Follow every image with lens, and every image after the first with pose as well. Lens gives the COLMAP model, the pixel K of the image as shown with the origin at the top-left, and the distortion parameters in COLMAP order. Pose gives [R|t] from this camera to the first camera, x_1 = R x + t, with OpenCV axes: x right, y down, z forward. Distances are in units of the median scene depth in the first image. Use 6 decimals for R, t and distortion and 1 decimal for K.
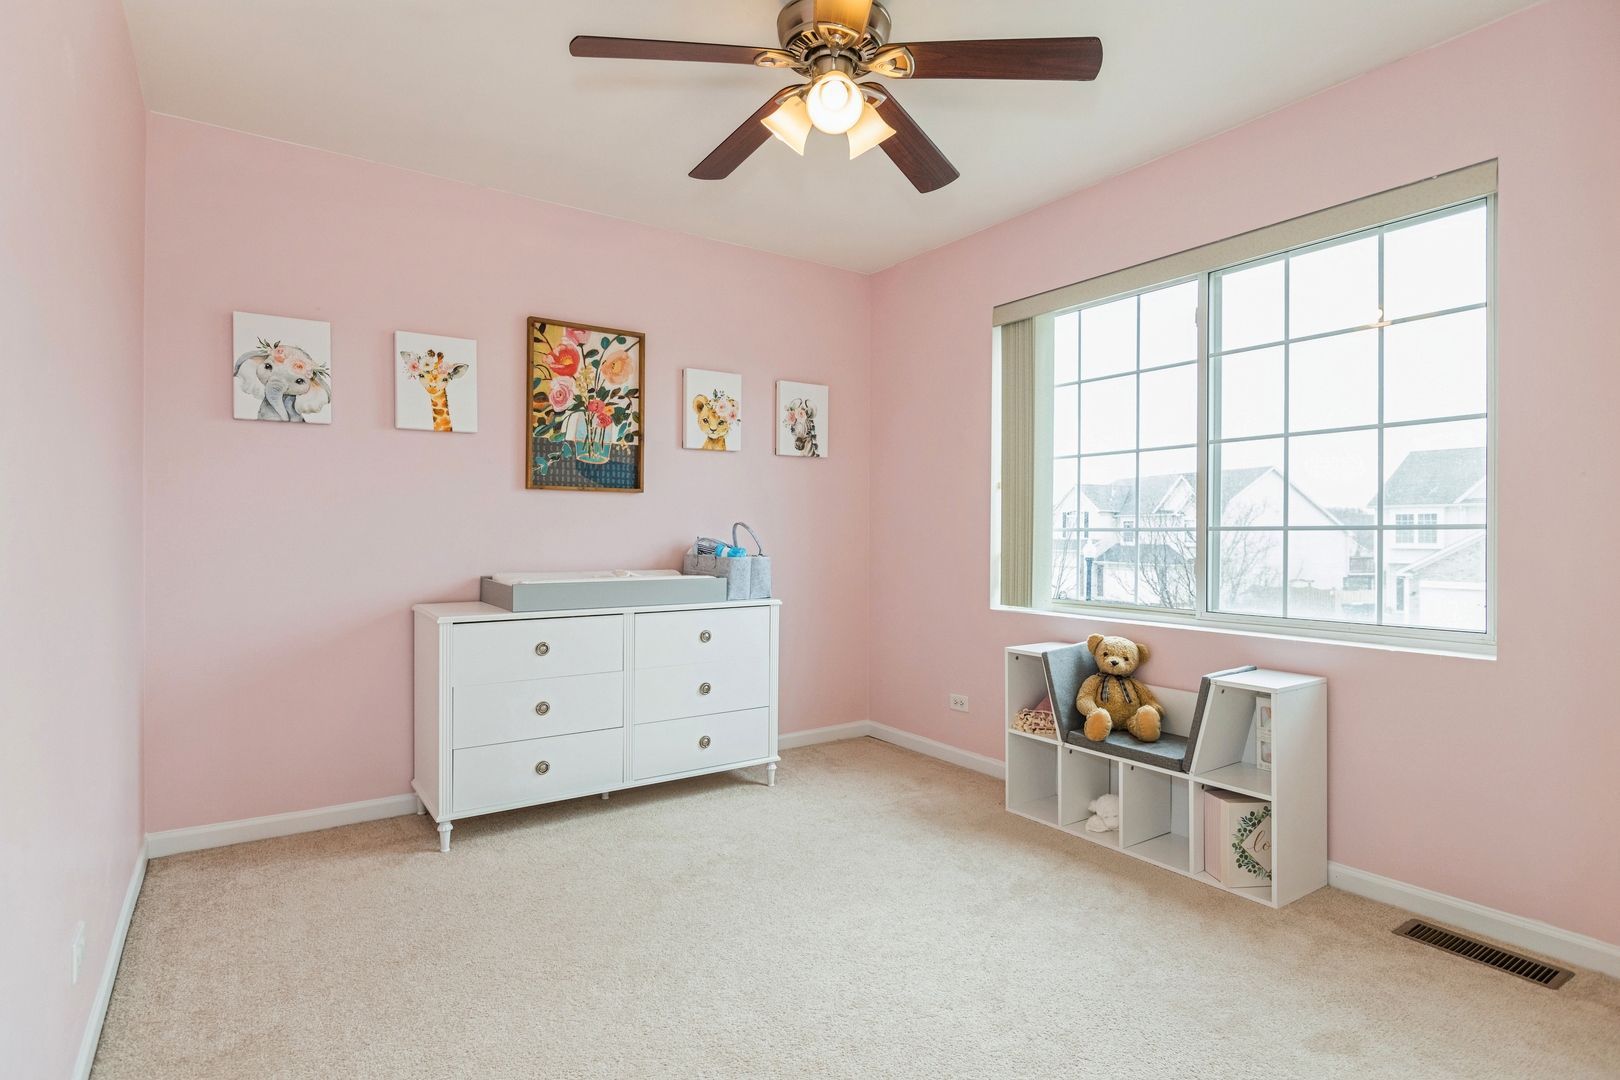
lens RADIAL K [[832.0, 0, 808.0], [0, 832.0, 538.5], [0, 0, 1]] dist [0.001722, 0.000178]
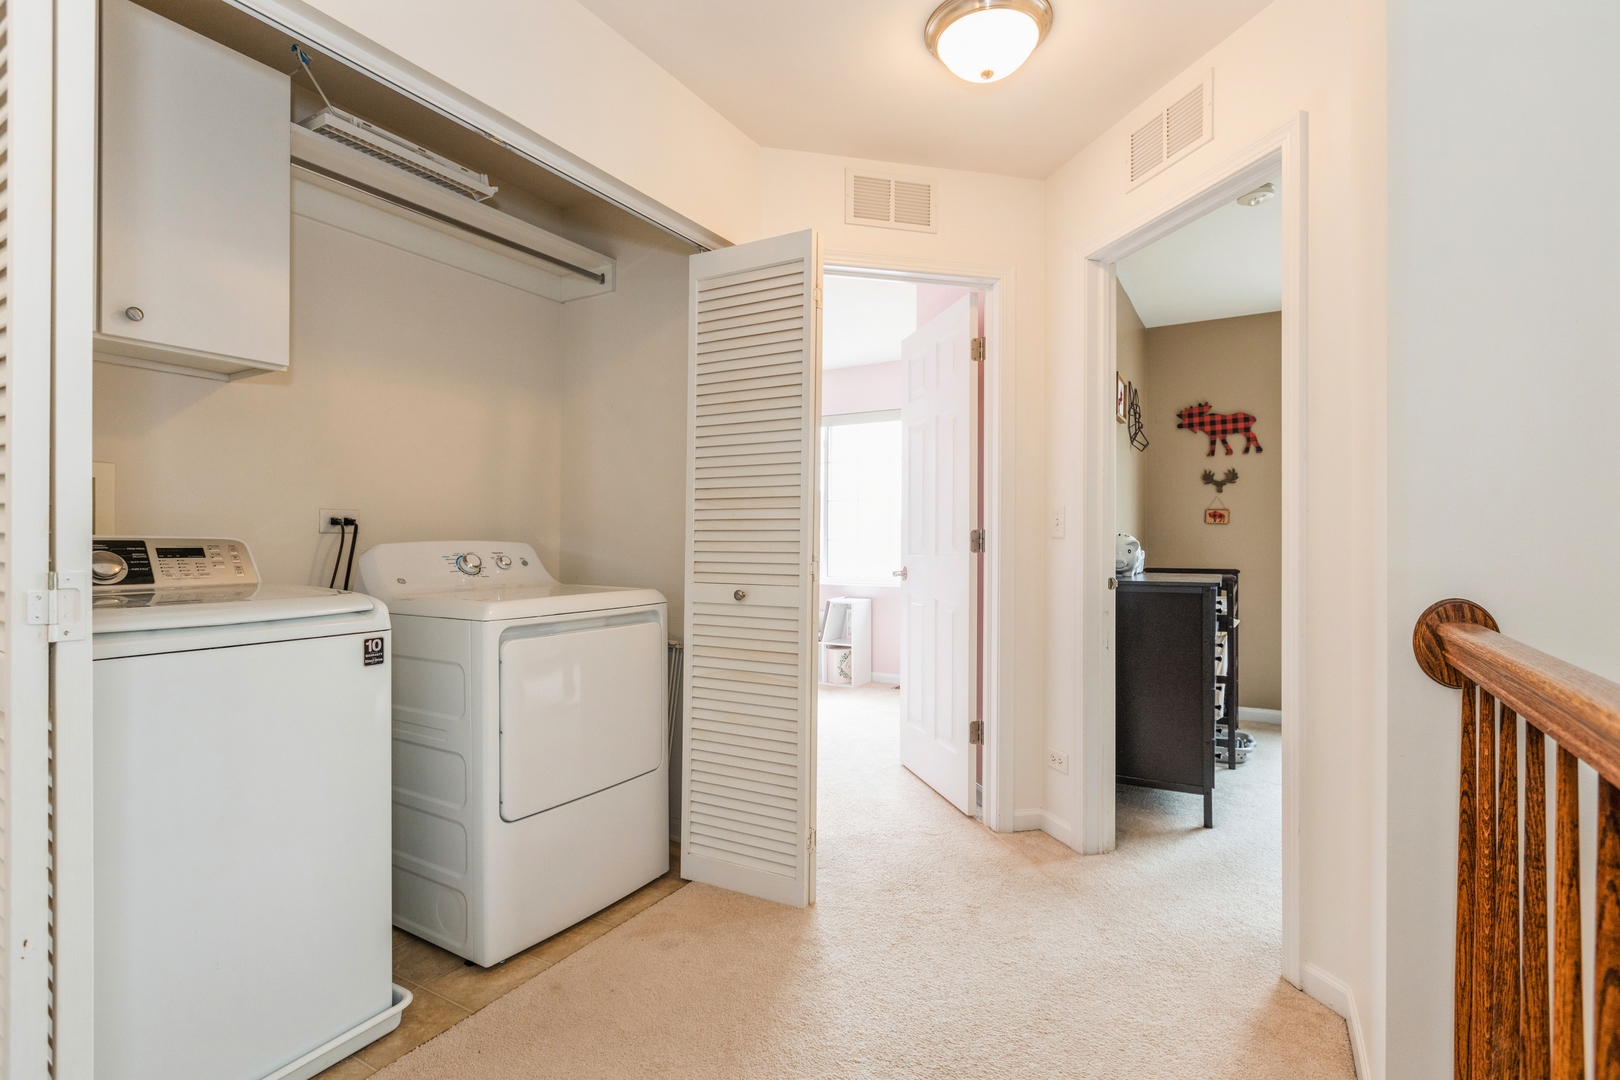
lens RADIAL K [[805.0, 0, 809.5], [0, 805.0, 543.9], [0, 0, 1]] dist [0.000607, -0.000228]
pose [[0.903354, 0.003072, 0.428885, -0.587390], [-0.003980, 0.999991, 0.001221, 0.000602], [-0.428878, -0.002810, 0.903358, -1.111251]]
